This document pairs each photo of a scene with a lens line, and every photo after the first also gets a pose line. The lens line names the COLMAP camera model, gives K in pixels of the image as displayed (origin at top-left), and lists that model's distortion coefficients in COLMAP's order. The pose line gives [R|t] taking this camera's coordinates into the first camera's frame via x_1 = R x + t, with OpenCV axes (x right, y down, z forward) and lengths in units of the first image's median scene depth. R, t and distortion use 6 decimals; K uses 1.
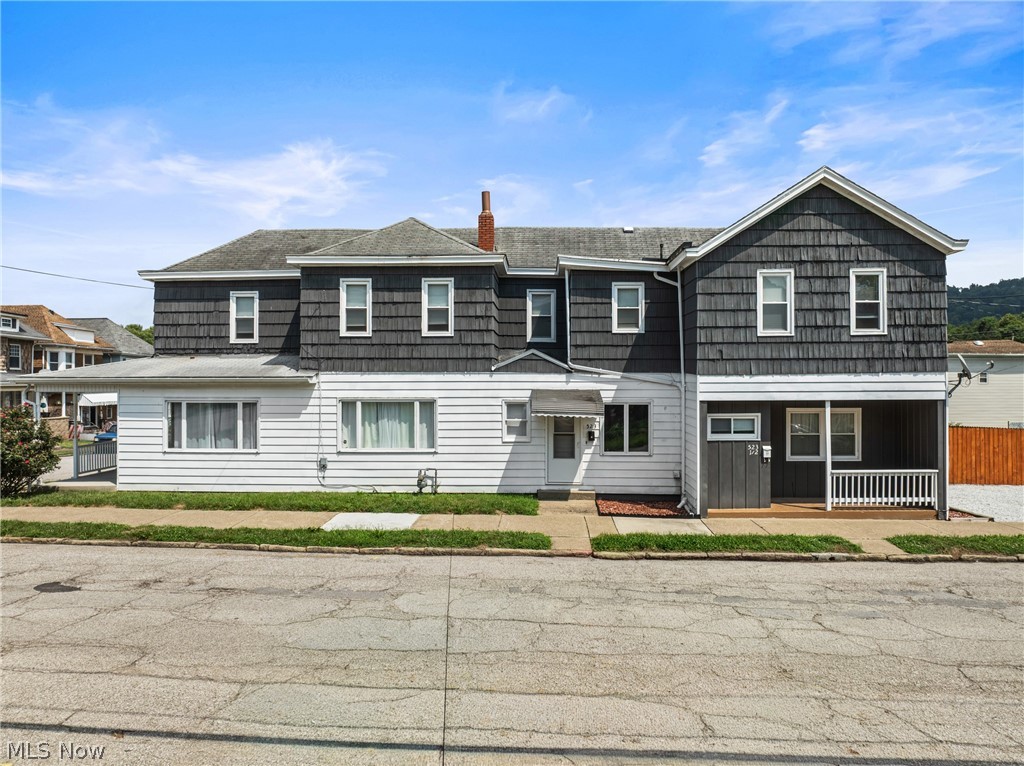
lens RADIAL K [[720.8, 0, 512.0], [0, 720.8, 383.0], [0, 0, 1]] dist [-0.032260, -0.002608]
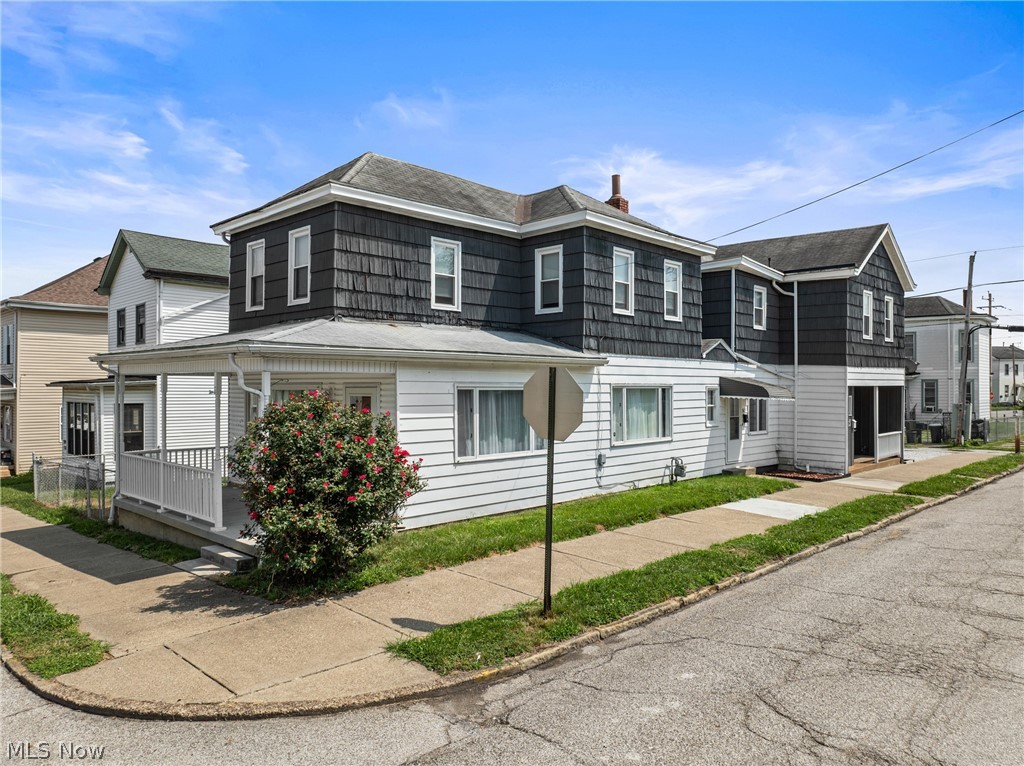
lens RADIAL K [[720.8, 0, 512.0], [0, 720.8, 383.0], [0, 0, 1]] dist [-0.032260, -0.002608]
pose [[0.676822, 0.005416, 0.736127, -0.962142], [-0.007102, 0.999974, -0.000827, 0.021214], [-0.736113, -0.004668, 0.676843, 0.501602]]
